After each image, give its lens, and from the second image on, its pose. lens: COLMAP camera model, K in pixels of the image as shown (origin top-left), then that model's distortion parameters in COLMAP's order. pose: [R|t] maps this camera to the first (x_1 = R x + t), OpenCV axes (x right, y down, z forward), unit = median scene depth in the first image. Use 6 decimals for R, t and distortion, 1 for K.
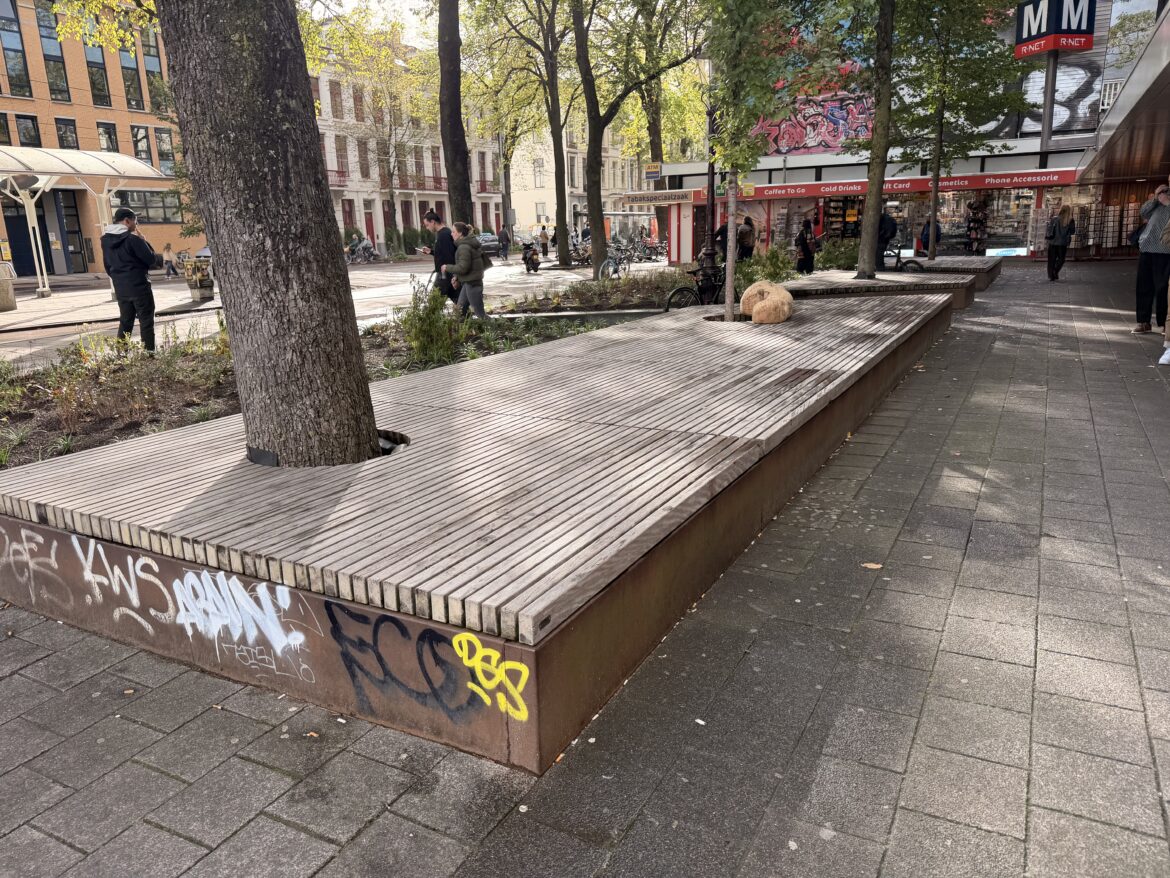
lens RADIAL K [[824.3, 0, 590.0], [0, 824.3, 448.6], [0, 0, 1]] dist [0.033649, -0.036802]
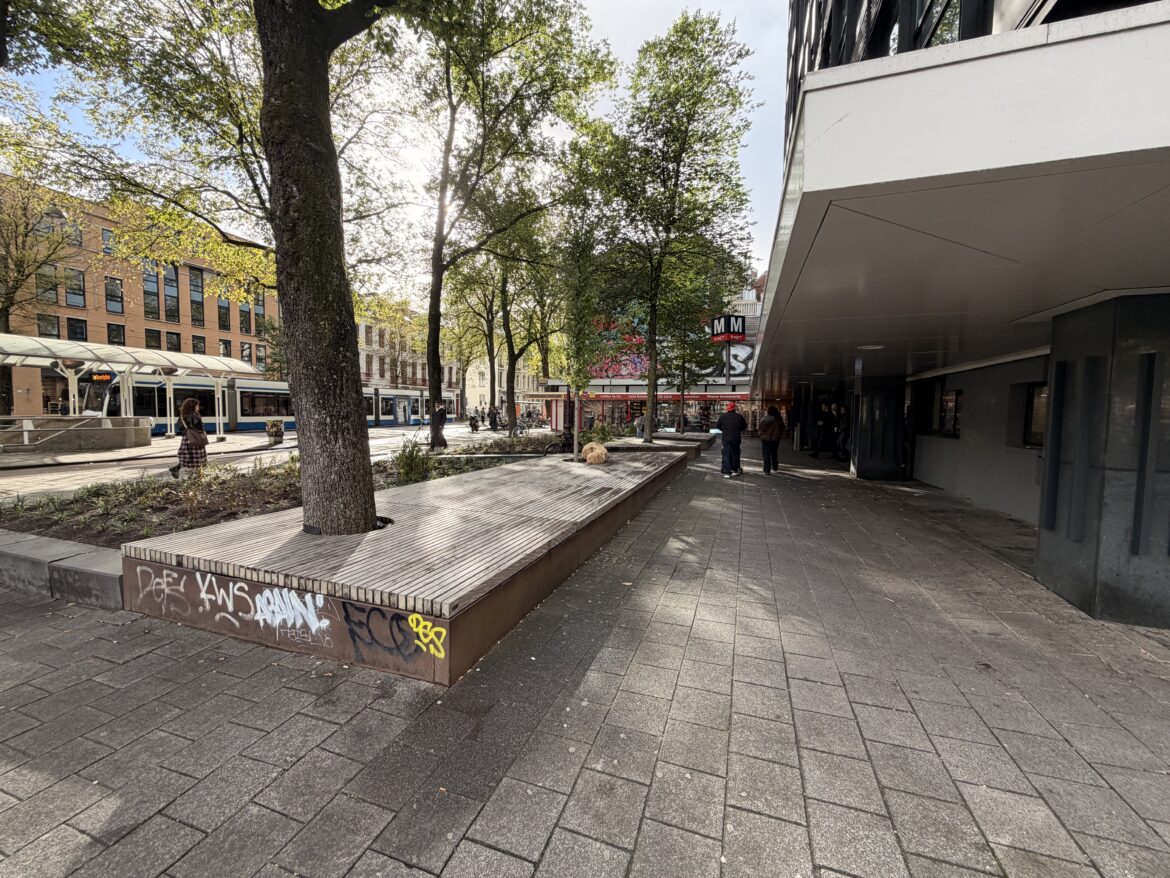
lens RADIAL K [[466.7, 0, 588.2], [0, 466.7, 441.2], [0, 0, 1]] dist [-0.001917, 0.001320]
pose [[0.985777, 0.030702, 0.165228, 0.025985], [0.001788, 0.981199, -0.192990, 0.011002], [-0.168047, 0.190541, 0.967189, -0.104126]]
